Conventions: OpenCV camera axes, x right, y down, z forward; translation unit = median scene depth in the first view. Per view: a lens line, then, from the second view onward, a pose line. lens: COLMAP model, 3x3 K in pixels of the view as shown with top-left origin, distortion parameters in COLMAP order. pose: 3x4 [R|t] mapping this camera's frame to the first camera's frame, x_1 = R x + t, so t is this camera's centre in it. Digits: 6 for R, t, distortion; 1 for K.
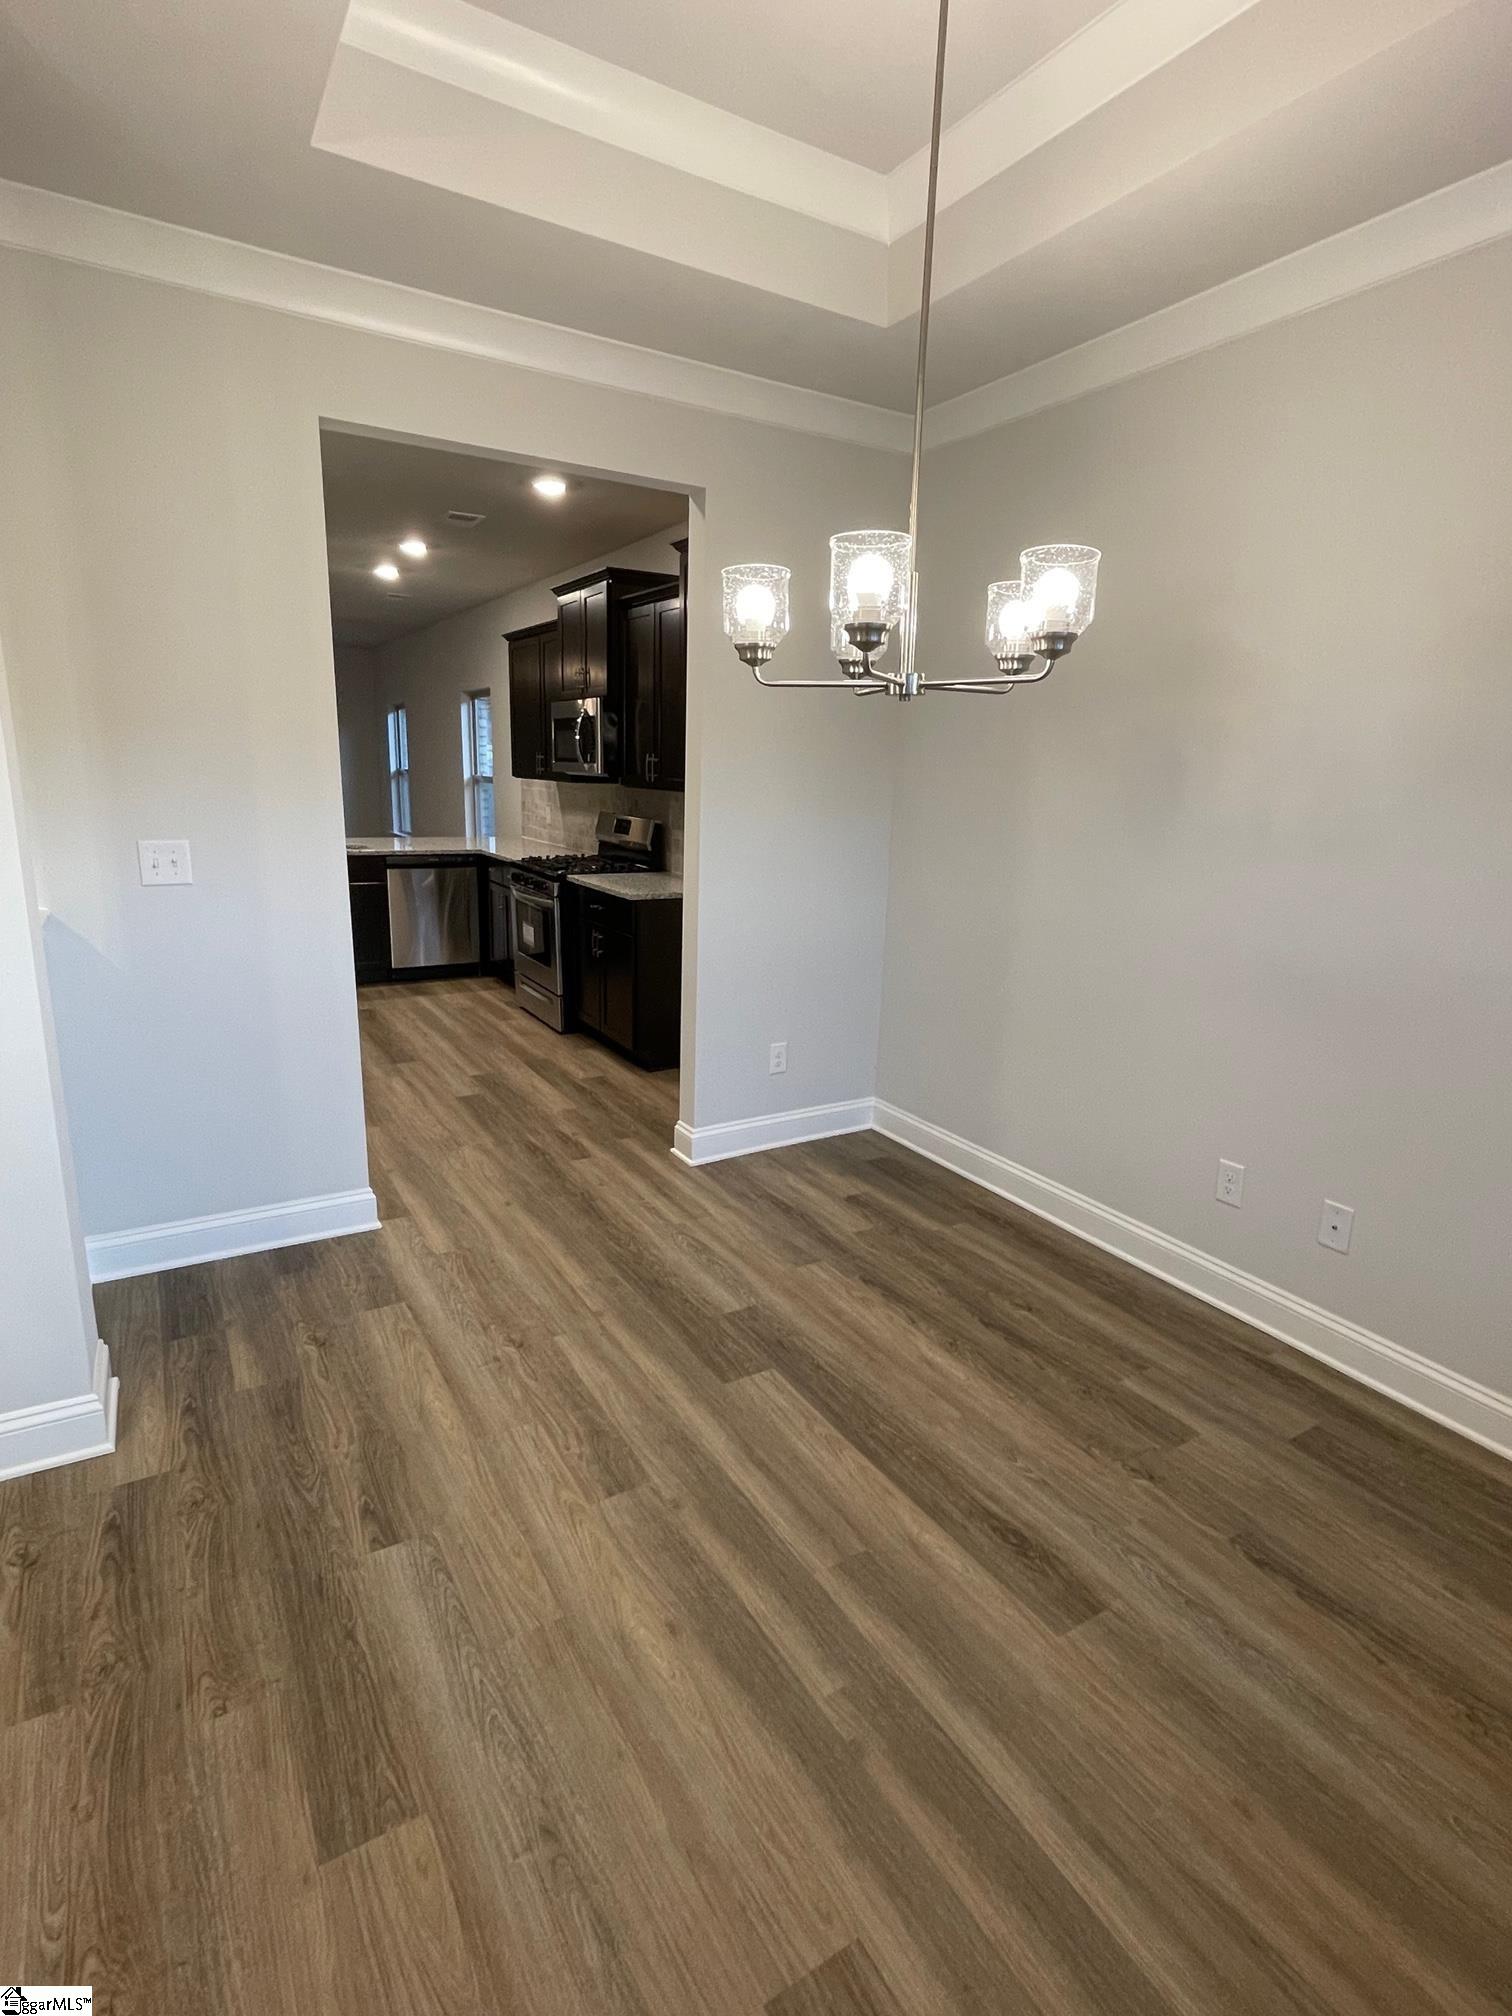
lens RADIAL K [[1020.2, 0, 777.2], [0, 1020.2, 1007.8], [0, 0, 1]] dist [0.001821, -0.000166]
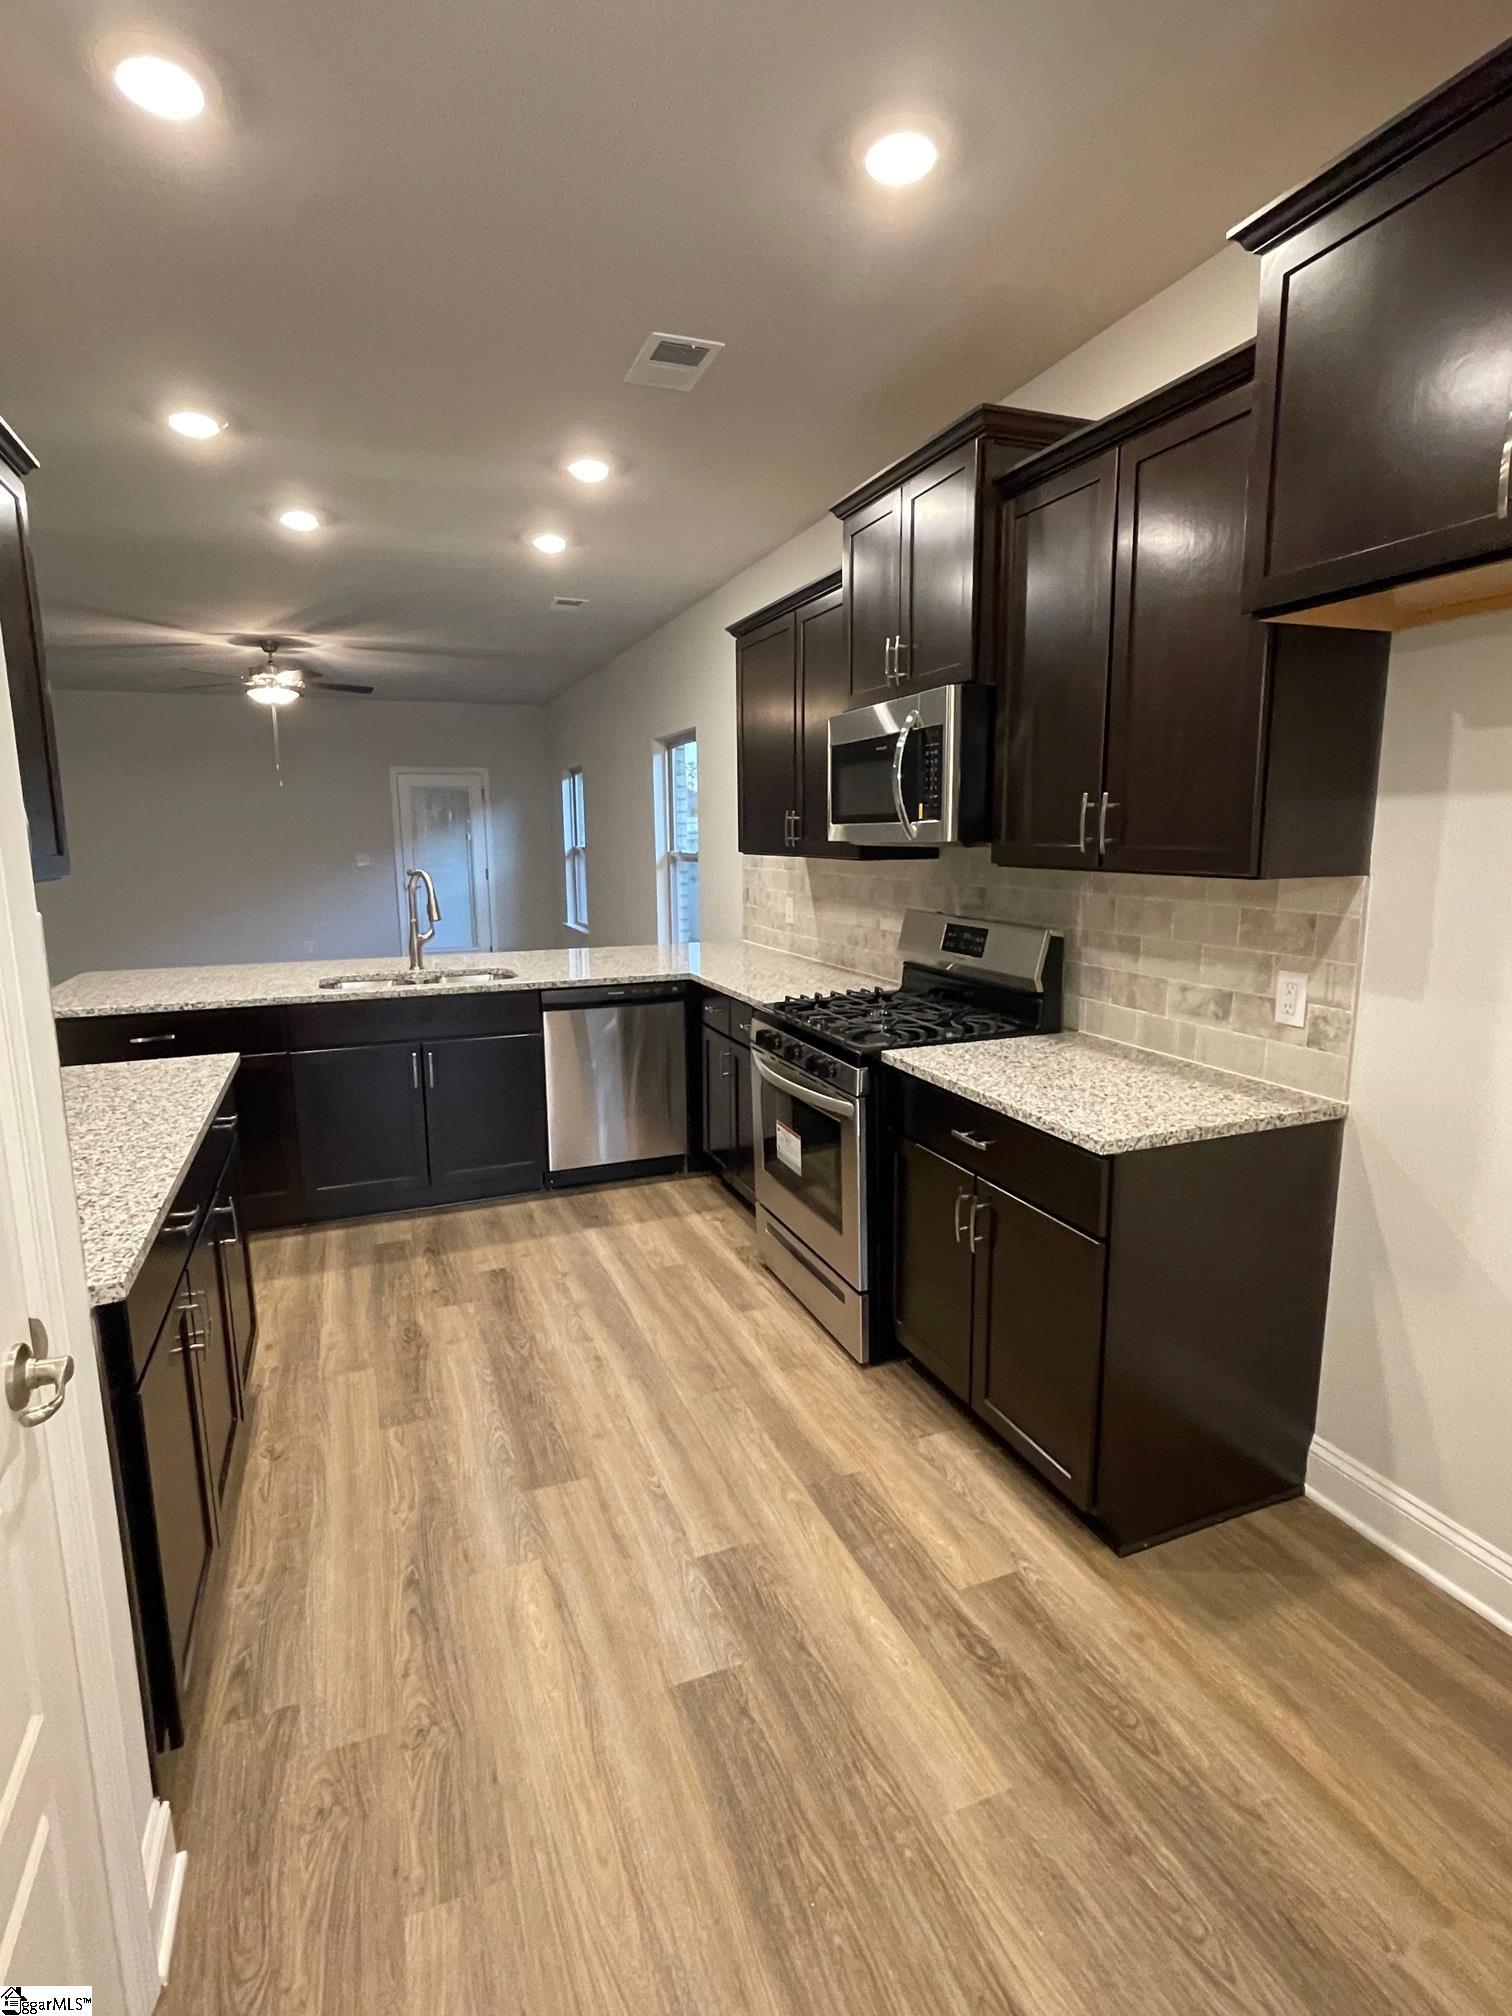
lens RADIAL K [[1020.2, 0, 748.8], [0, 1020.2, 1006.8], [0, 0, 1]] dist [0.001821, -0.000166]
pose [[0.981812, -0.011070, -0.189535, -0.163678], [-0.001177, 0.997925, -0.064378, -0.111069], [0.189854, 0.063431, 0.979761, 0.476600]]
